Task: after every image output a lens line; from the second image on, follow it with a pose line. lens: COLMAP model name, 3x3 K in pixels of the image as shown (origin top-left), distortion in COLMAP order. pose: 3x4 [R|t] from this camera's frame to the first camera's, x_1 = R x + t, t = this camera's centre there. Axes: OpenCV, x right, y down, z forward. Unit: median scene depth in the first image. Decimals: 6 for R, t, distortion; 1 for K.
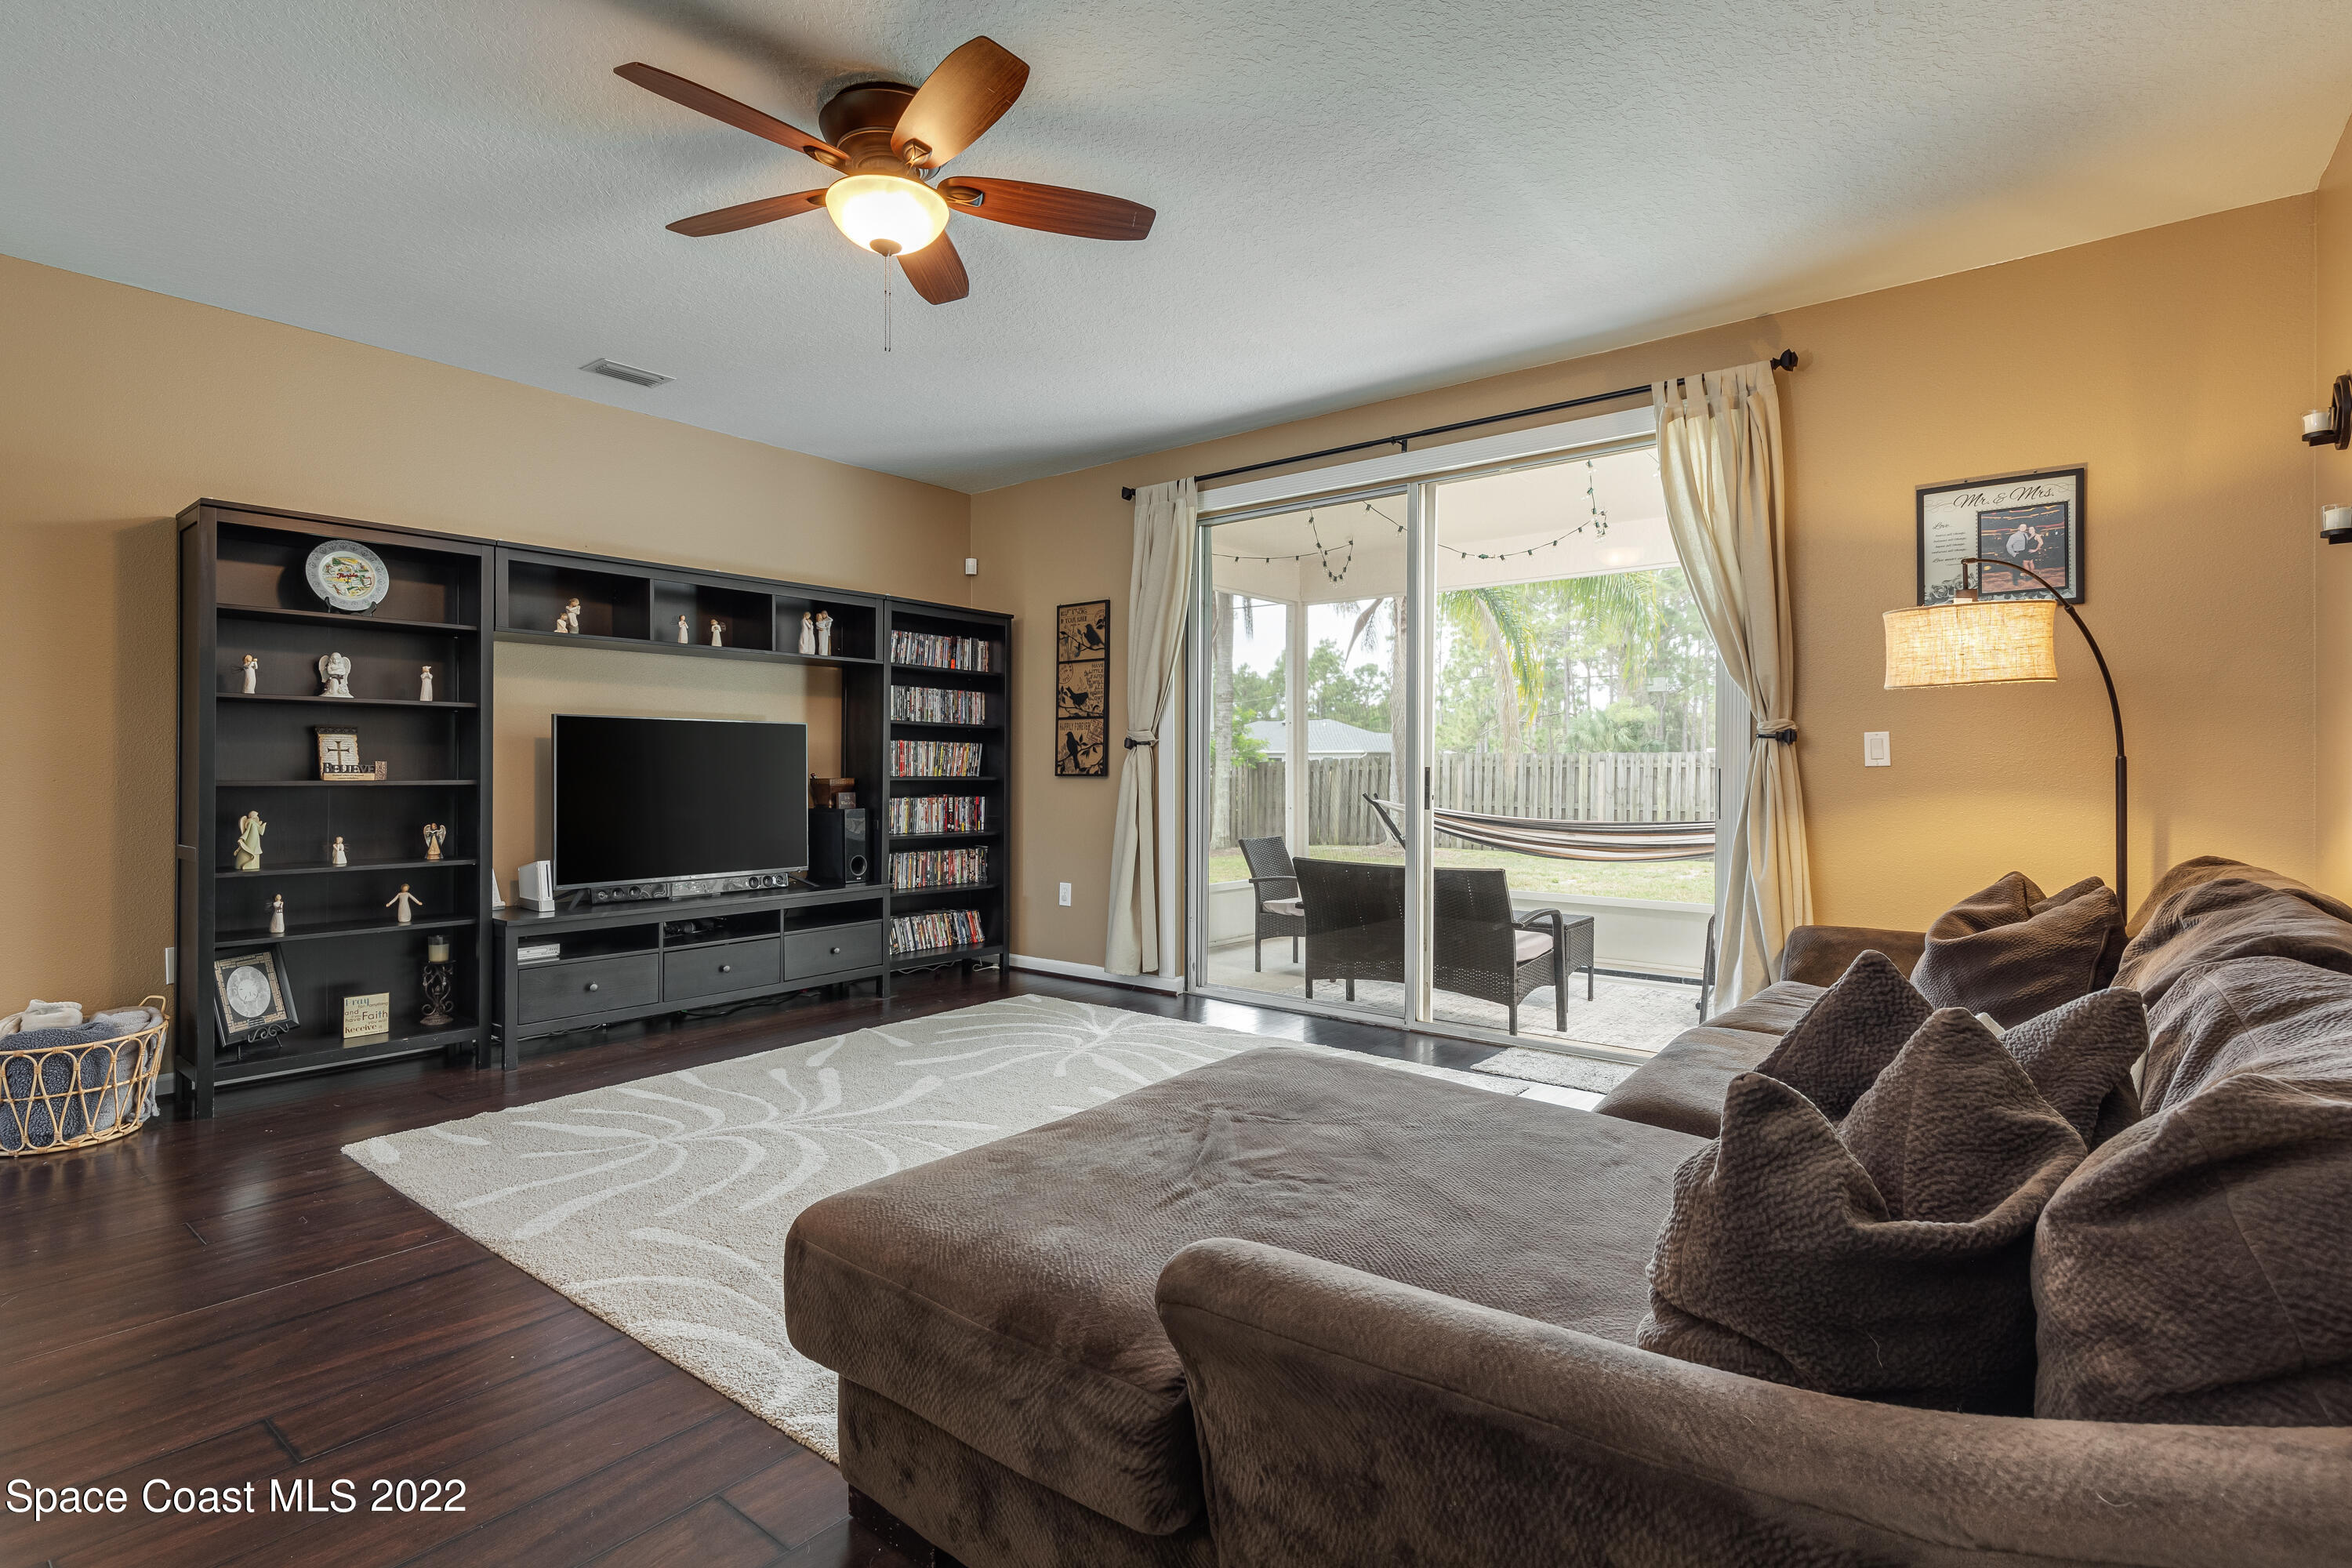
lens RADIAL K [[1060.7, 0, 1169.7], [0, 1060.7, 780.2], [0, 0, 1]] dist [0.001974, 0.000345]
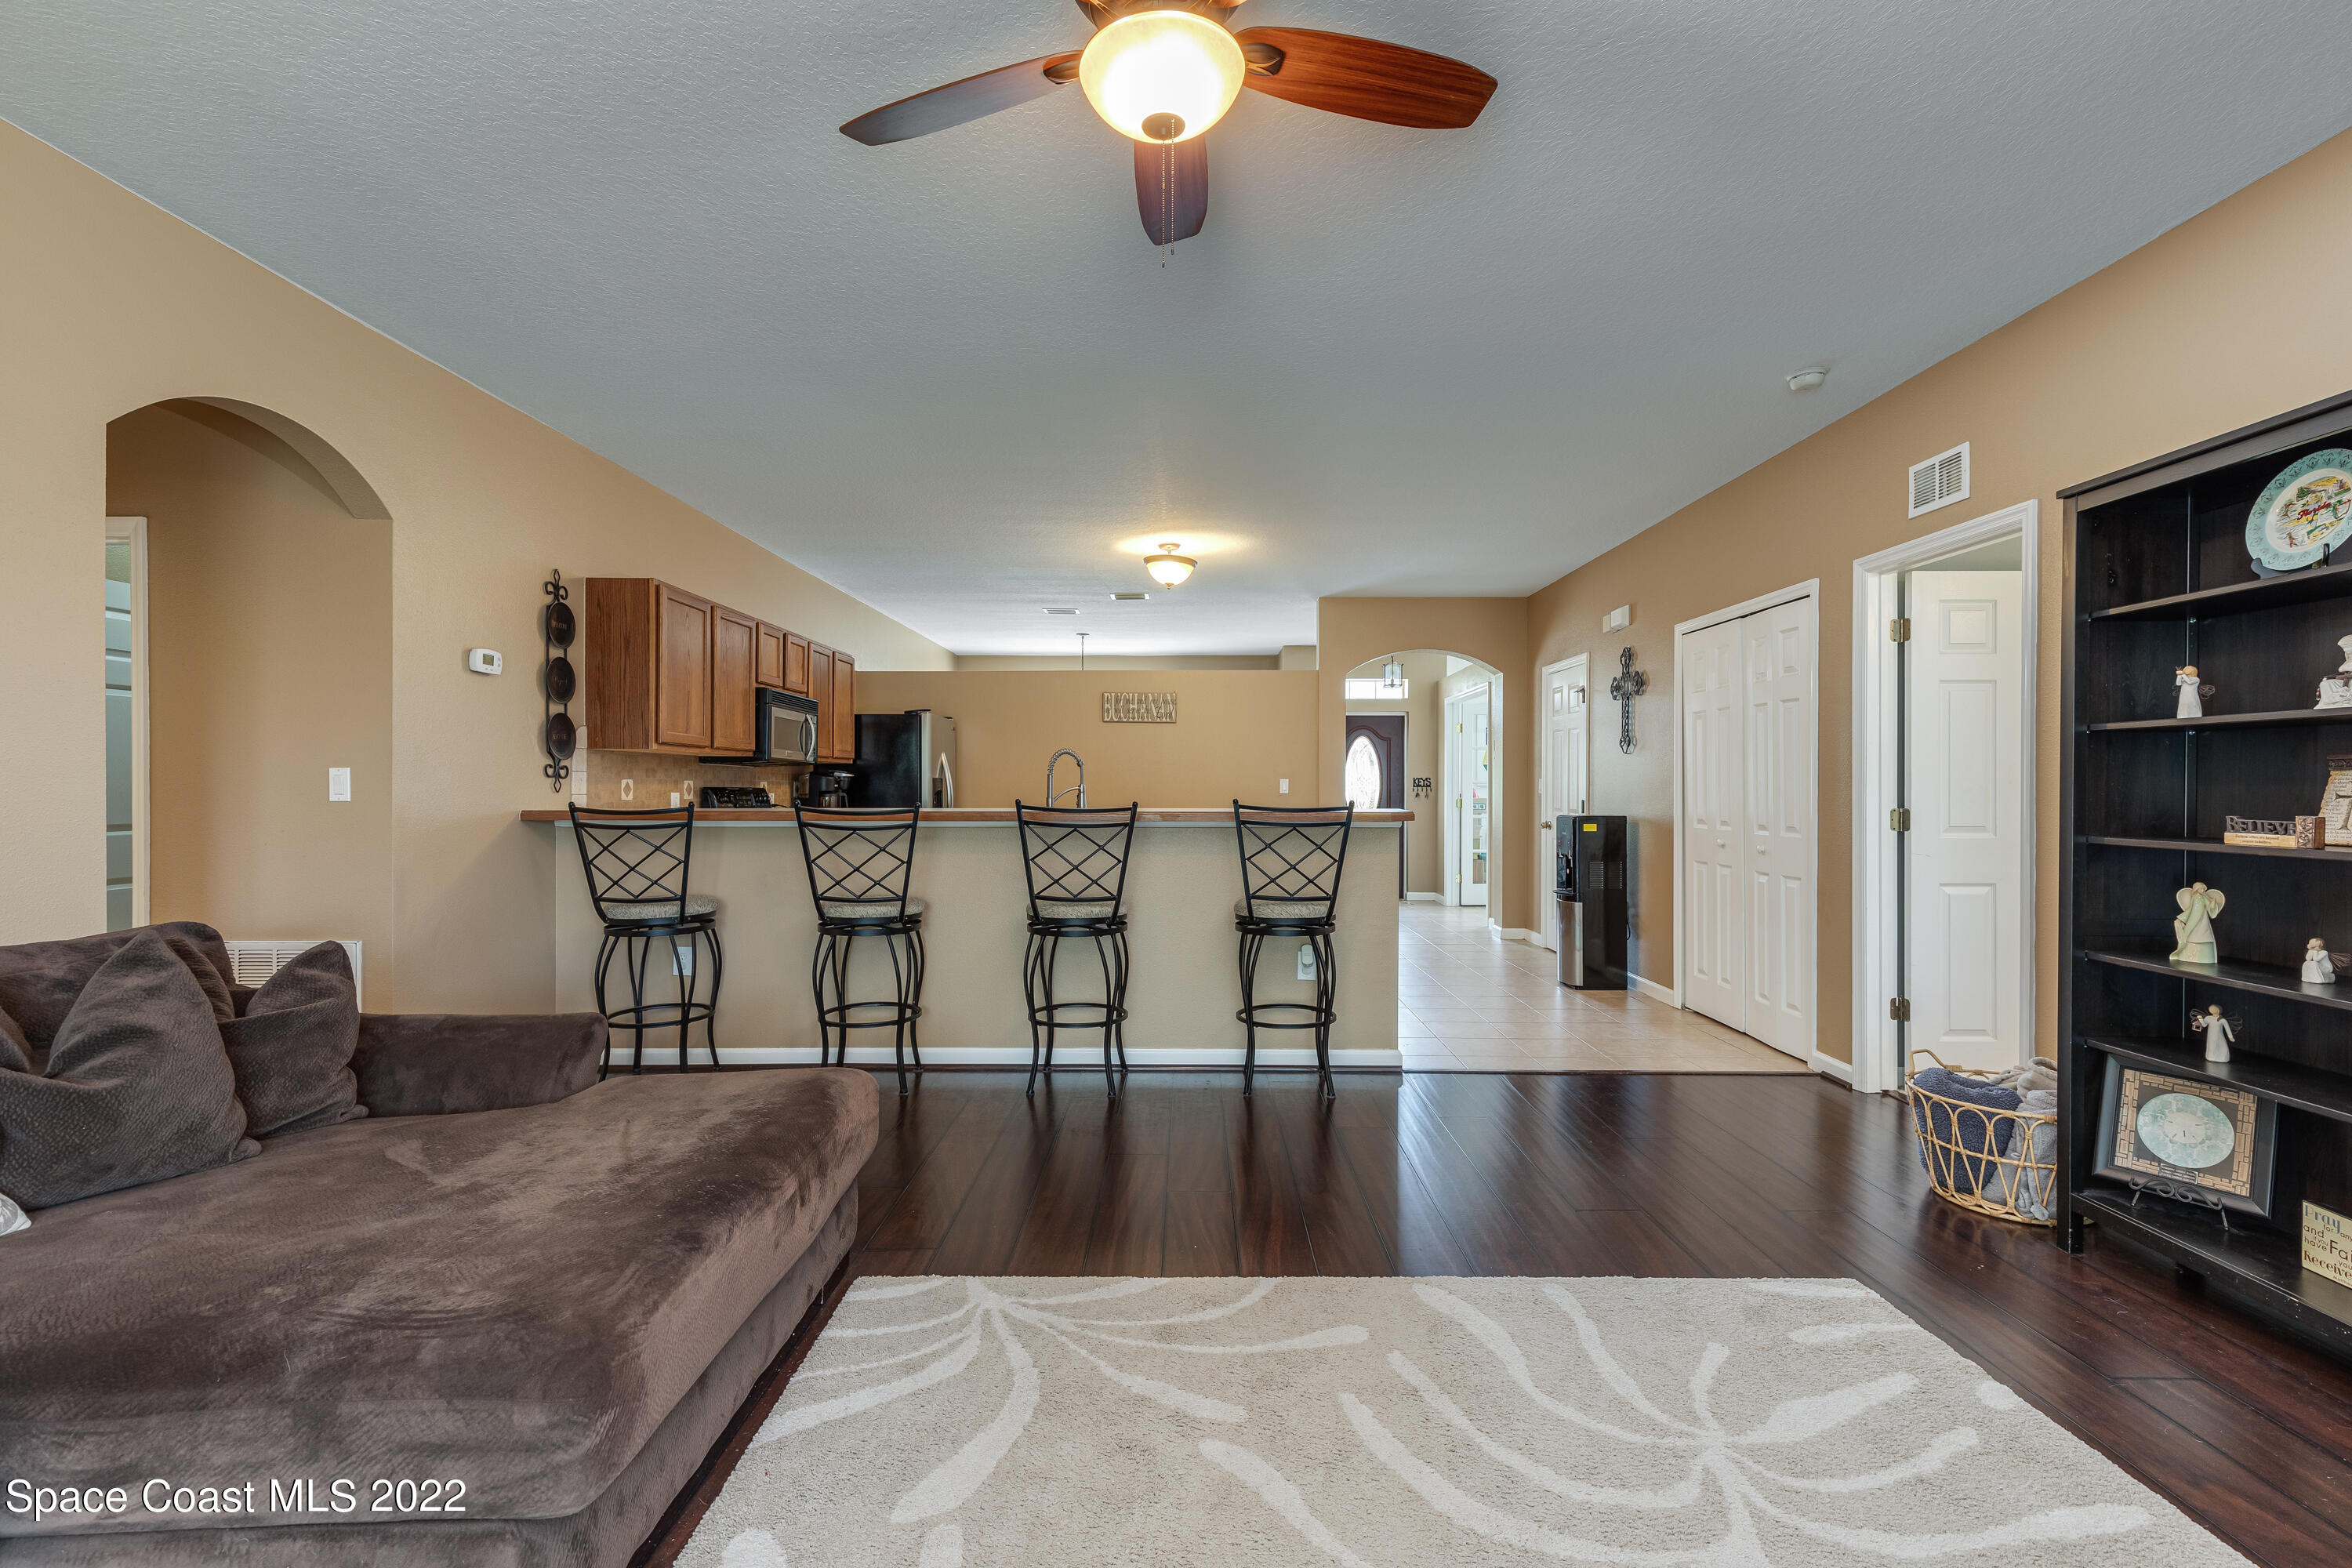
lens RADIAL K [[1060.7, 0, 1170.1], [0, 1060.7, 793.8], [0, 0, 1]] dist [0.001974, 0.000345]
pose [[-0.823580, 0.004399, -0.567182, 0.126070], [0.004990, 0.999987, 0.000510, -0.038370], [0.567178, -0.002410, -0.823592, 1.282940]]
